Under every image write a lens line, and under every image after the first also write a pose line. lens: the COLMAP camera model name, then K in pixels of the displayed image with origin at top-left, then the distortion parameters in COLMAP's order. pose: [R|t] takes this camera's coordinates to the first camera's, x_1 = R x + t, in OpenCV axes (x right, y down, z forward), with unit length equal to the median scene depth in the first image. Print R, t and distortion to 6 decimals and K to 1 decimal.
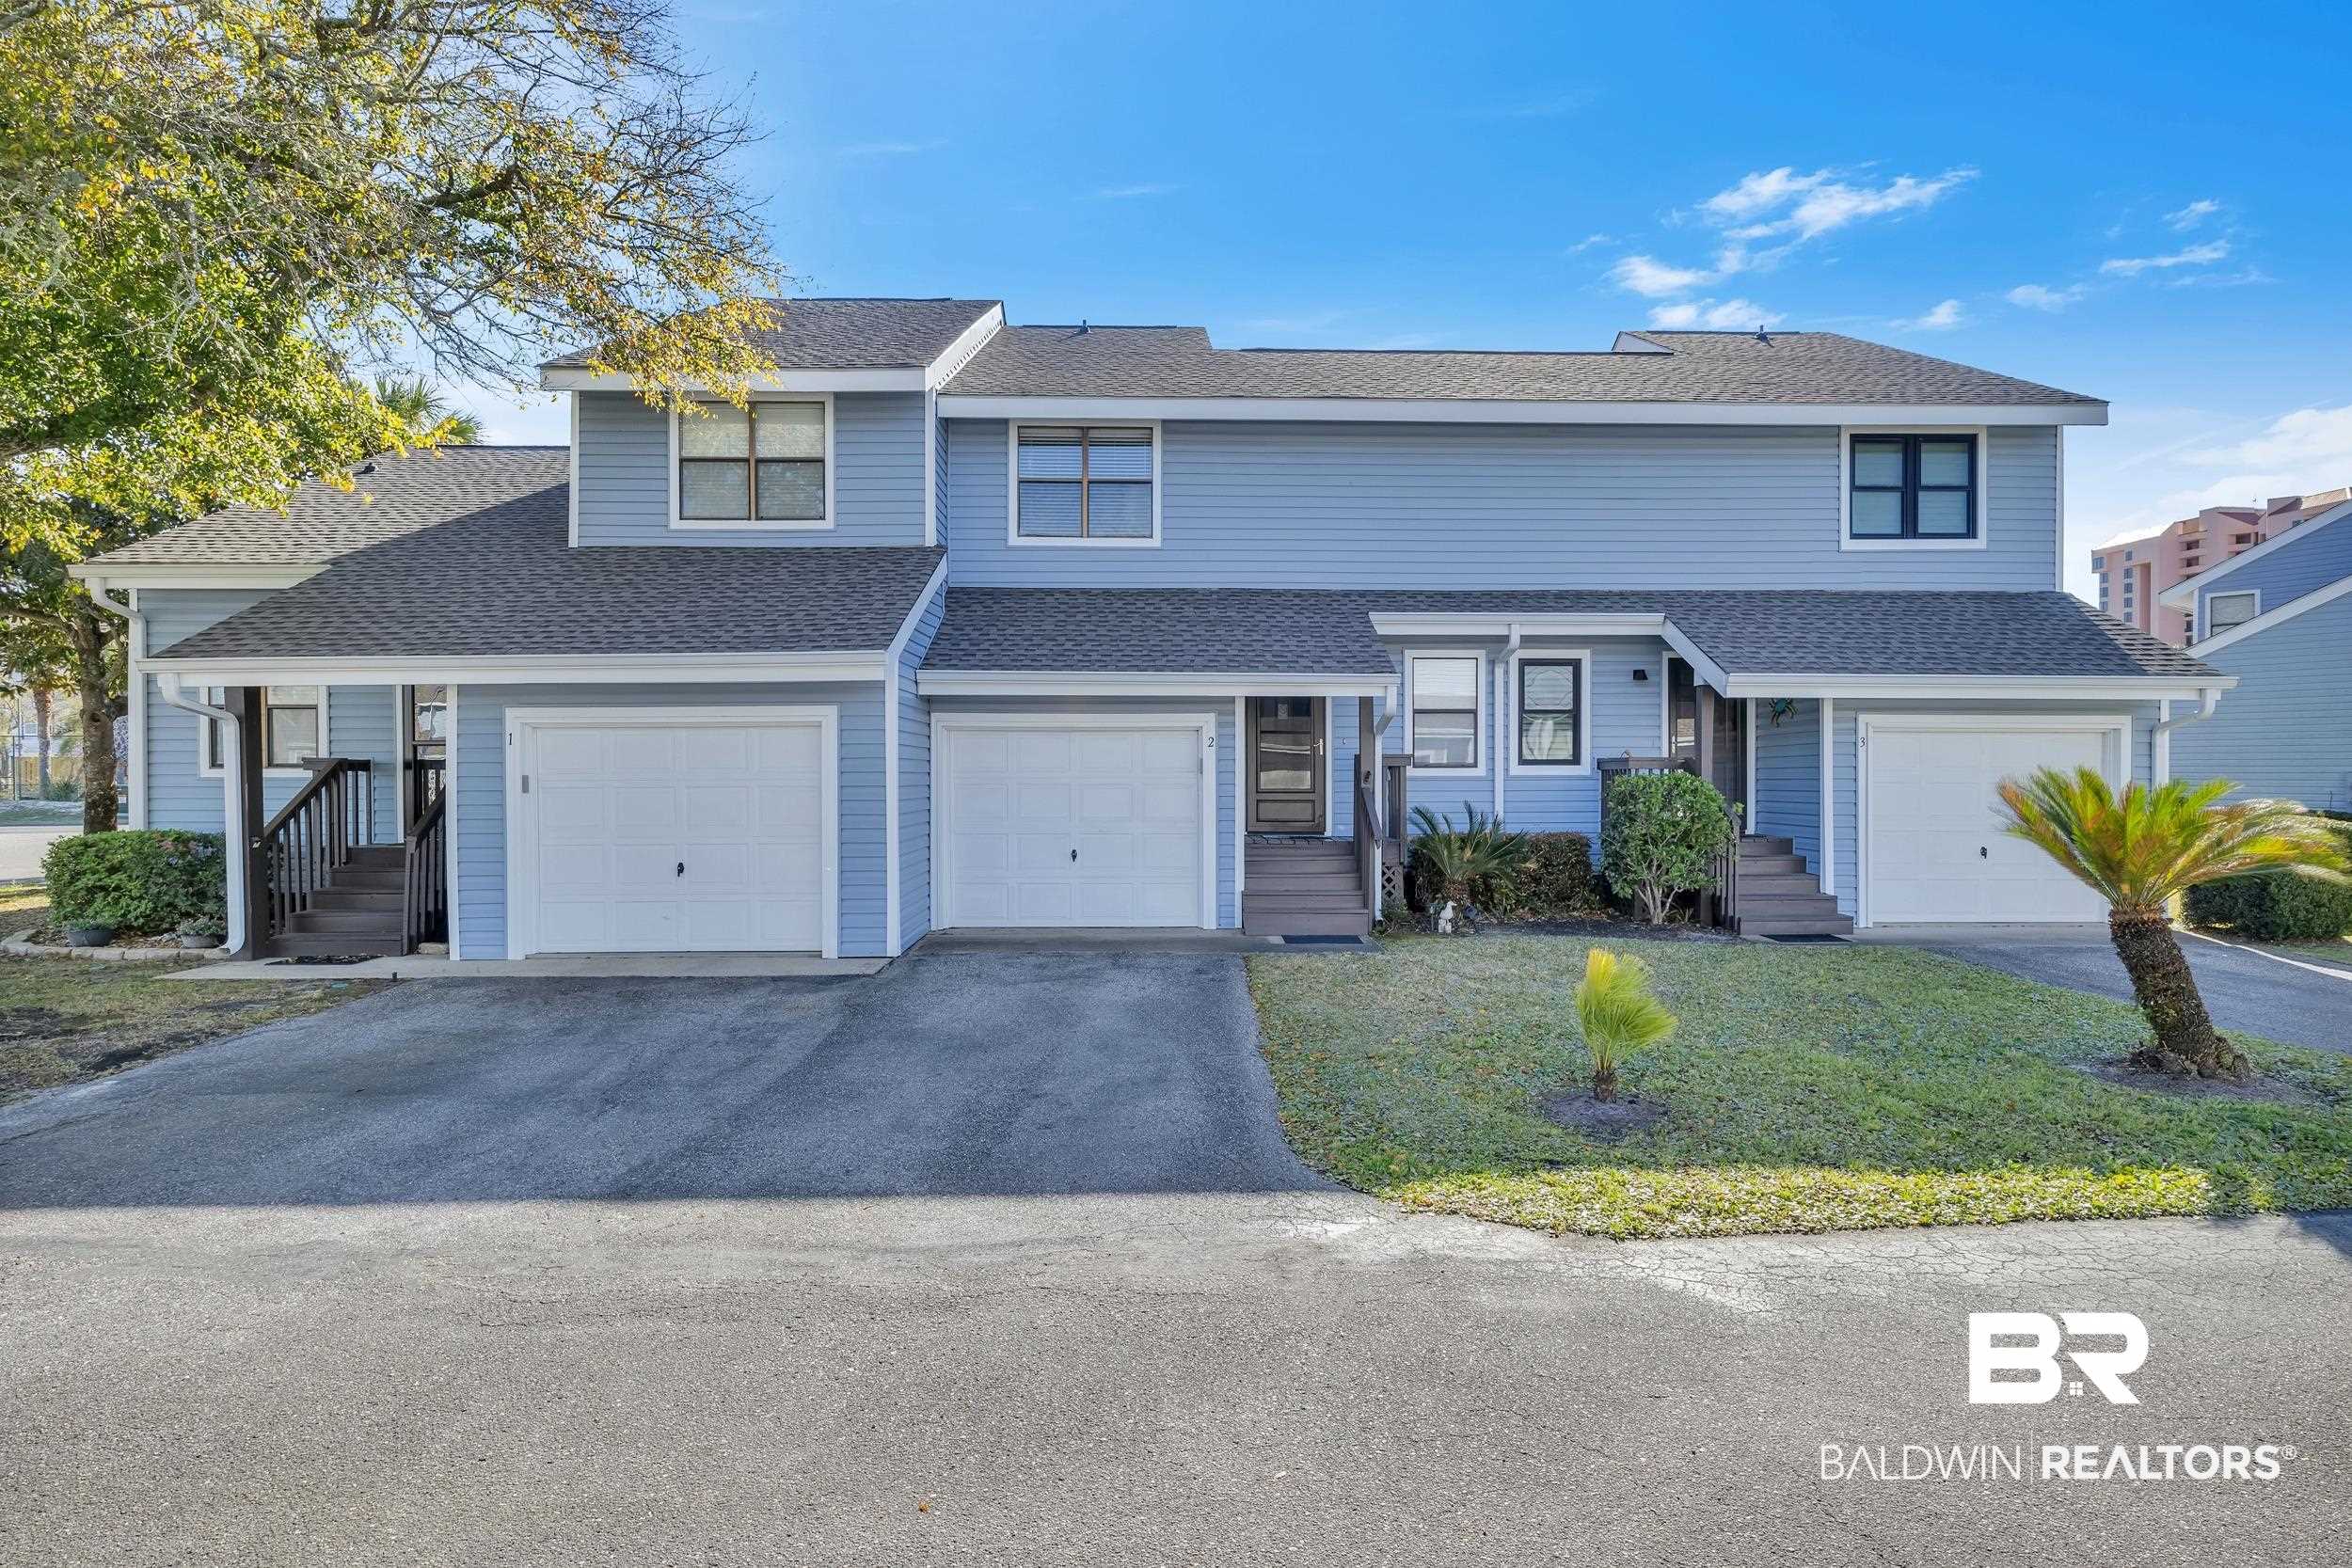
lens RADIAL K [[1169.2, 0, 1174.9], [0, 1169.2, 768.2], [0, 0, 1]] dist [-0.014682, 0.000081]
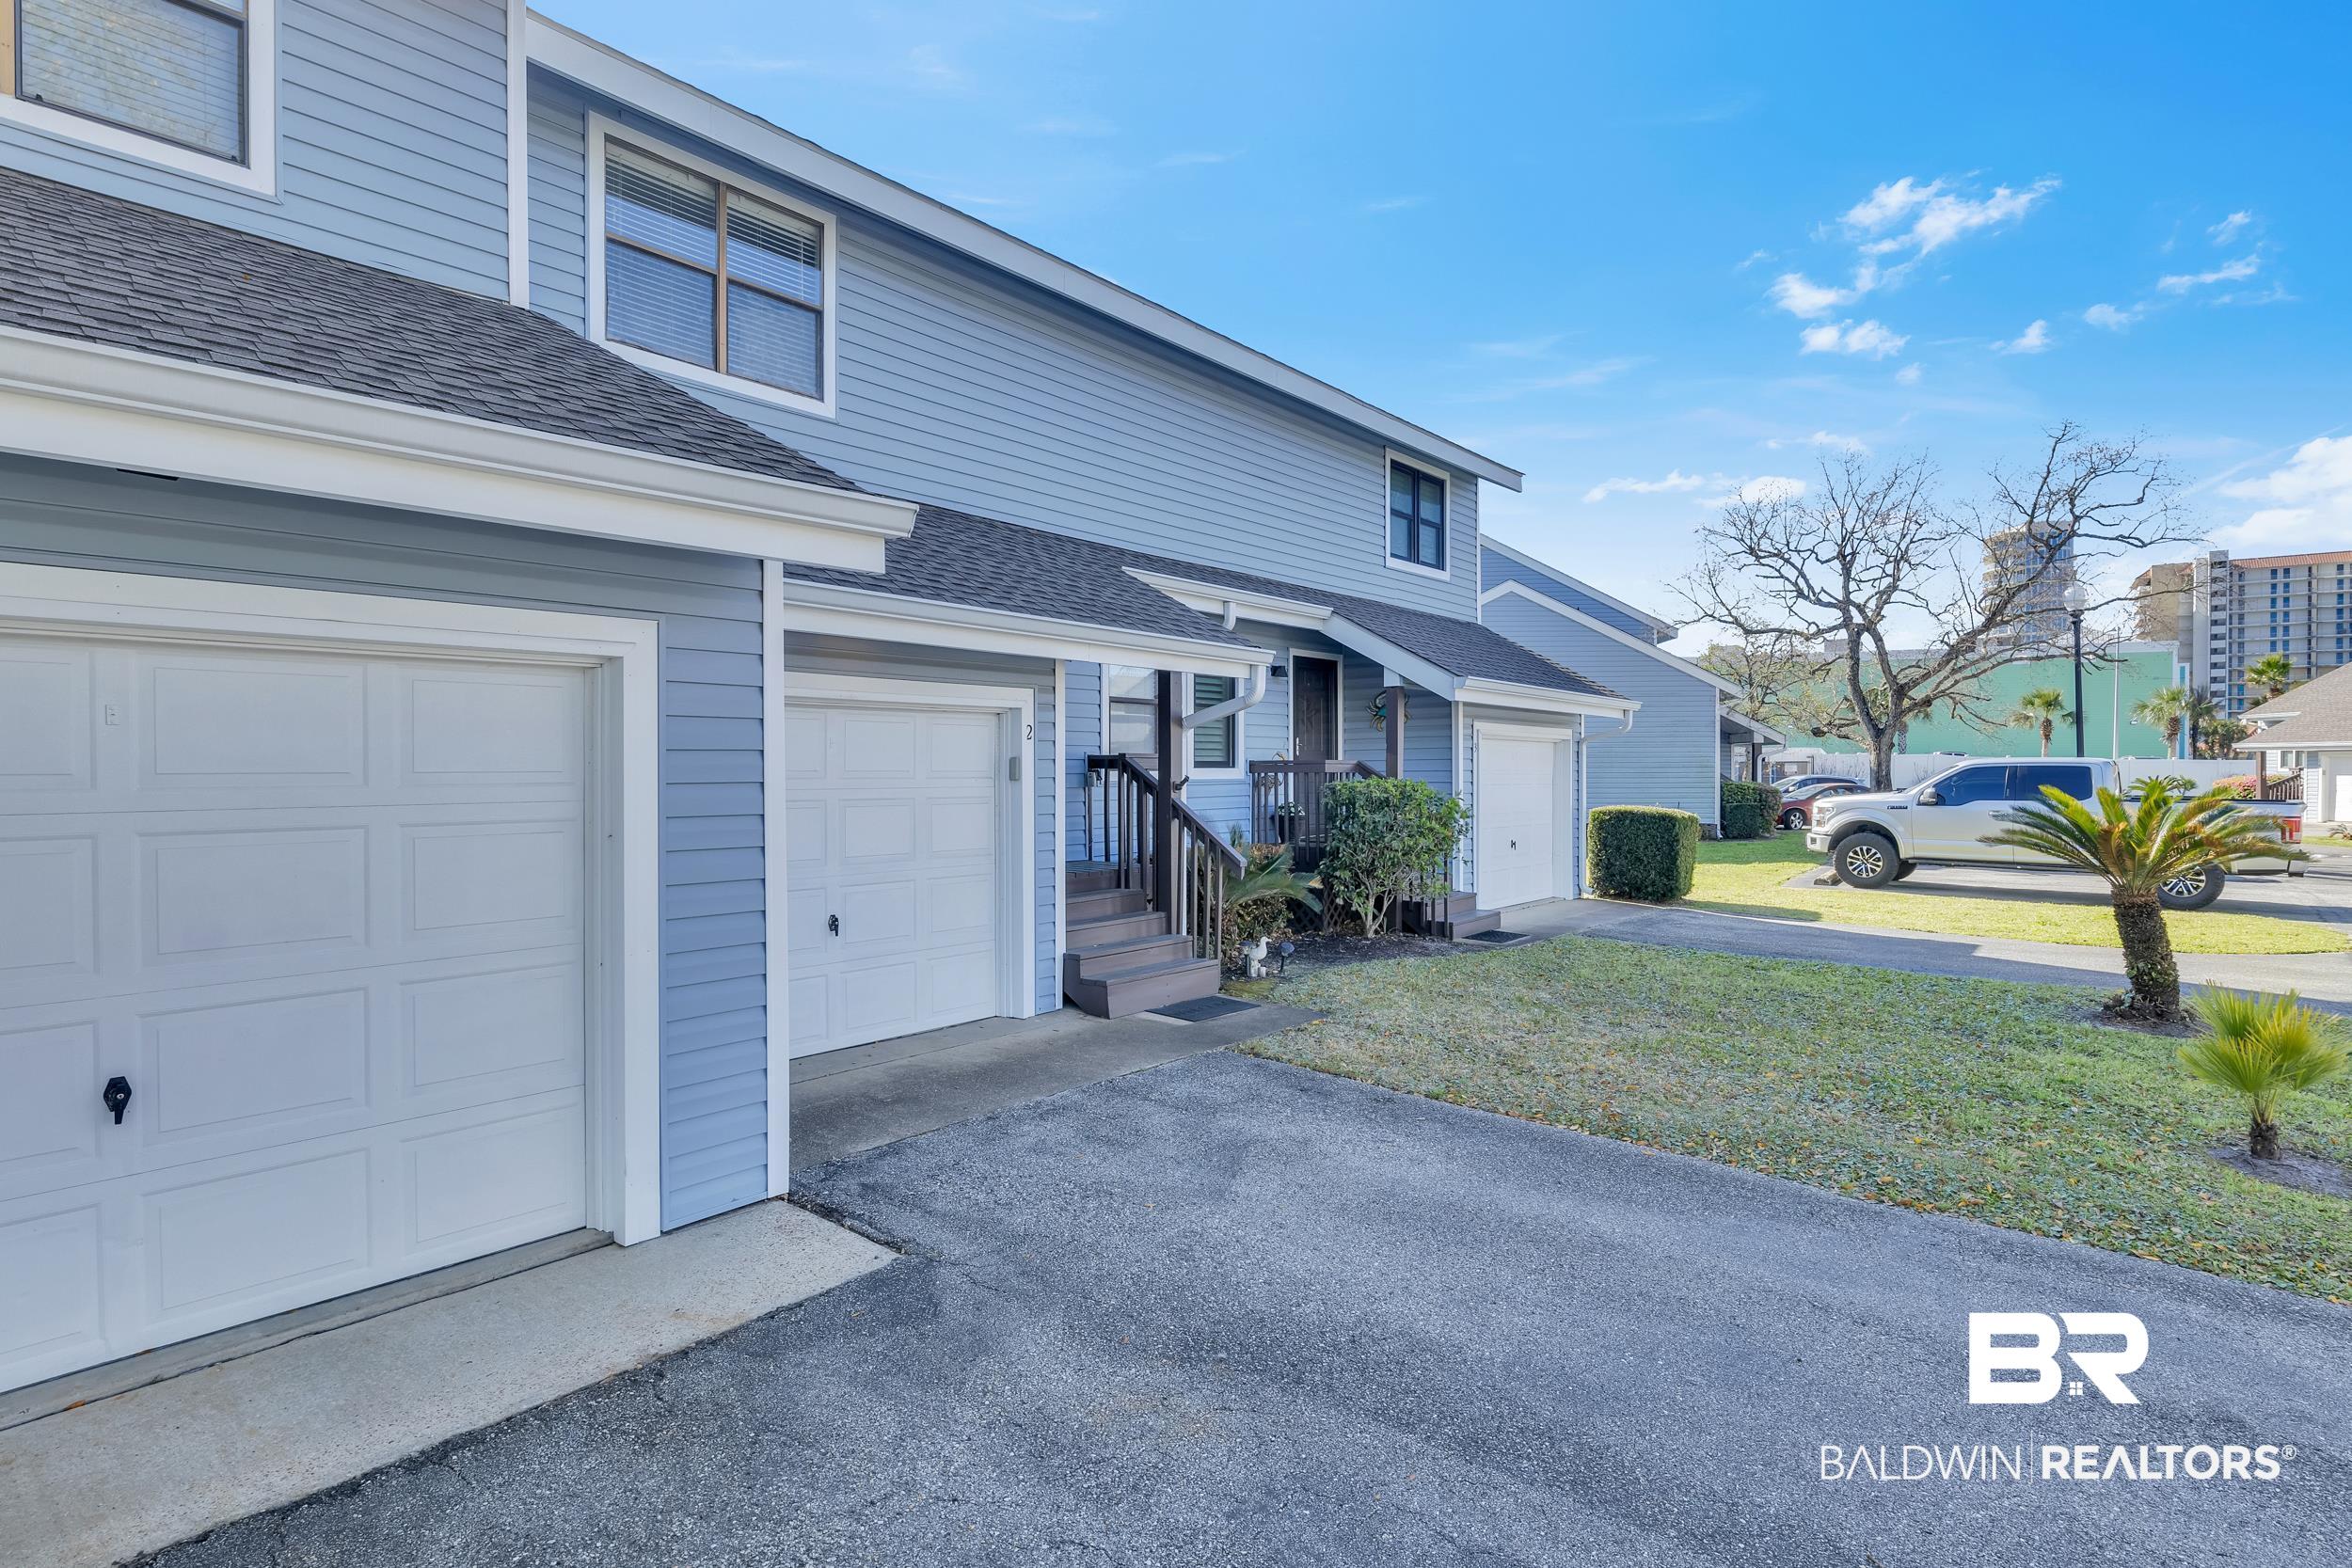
lens RADIAL K [[1169.2, 0, 1174.9], [0, 1169.2, 768.2], [0, 0, 1]] dist [-0.014682, 0.000081]
pose [[0.654330, 0.002465, 0.756205, -0.398897], [-0.003072, 0.999995, -0.000602, -0.001856], [-0.756203, -0.001929, 0.654334, 0.493073]]
